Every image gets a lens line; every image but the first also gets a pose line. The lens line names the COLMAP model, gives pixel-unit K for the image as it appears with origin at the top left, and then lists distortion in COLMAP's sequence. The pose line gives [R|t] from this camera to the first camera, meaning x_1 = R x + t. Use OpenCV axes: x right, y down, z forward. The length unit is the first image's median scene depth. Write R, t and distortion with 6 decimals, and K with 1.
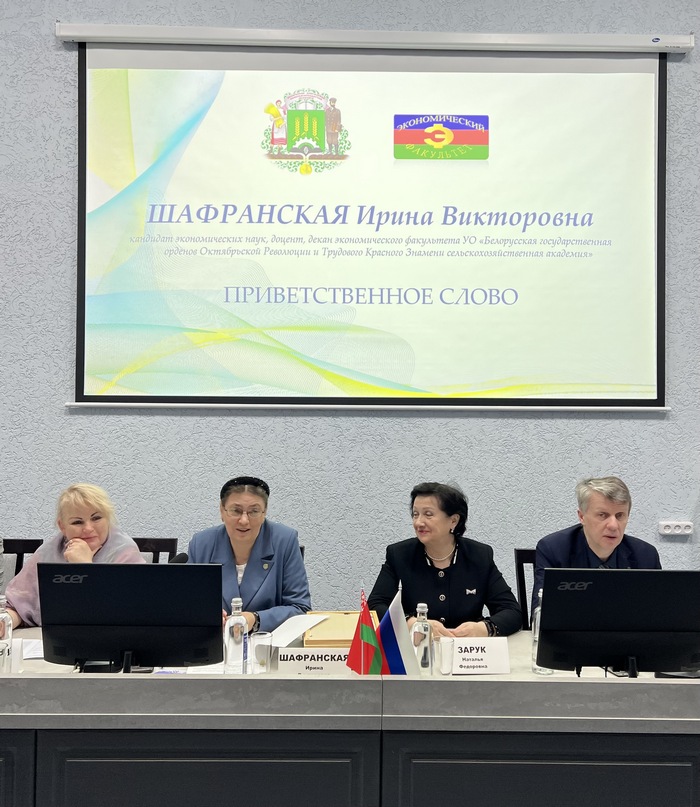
lens RADIAL K [[744.8, 0, 349.8], [0, 744.8, 423.1], [0, 0, 1]] dist [-0.004705, 0.001056]
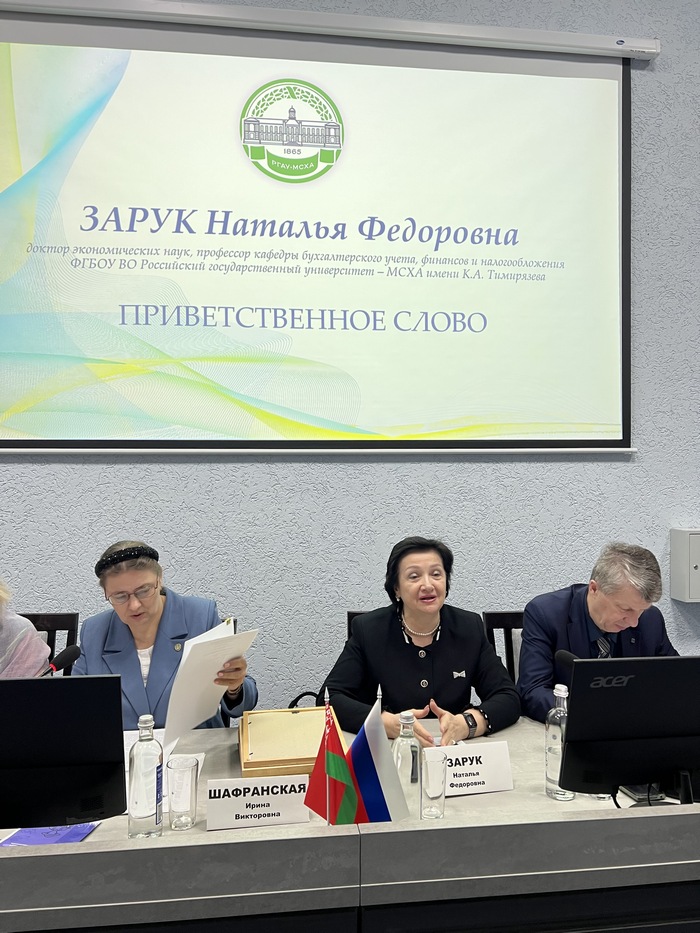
lens RADIAL K [[704.3, 0, 355.1], [0, 704.3, 484.4], [0, 0, 1]] dist [0.007325, -0.011485]
pose [[0.993090, -0.014692, 0.116429, -0.016714], [0.012747, 0.999767, 0.017438, 0.003596], [-0.116658, -0.015834, 0.993046, 0.180498]]
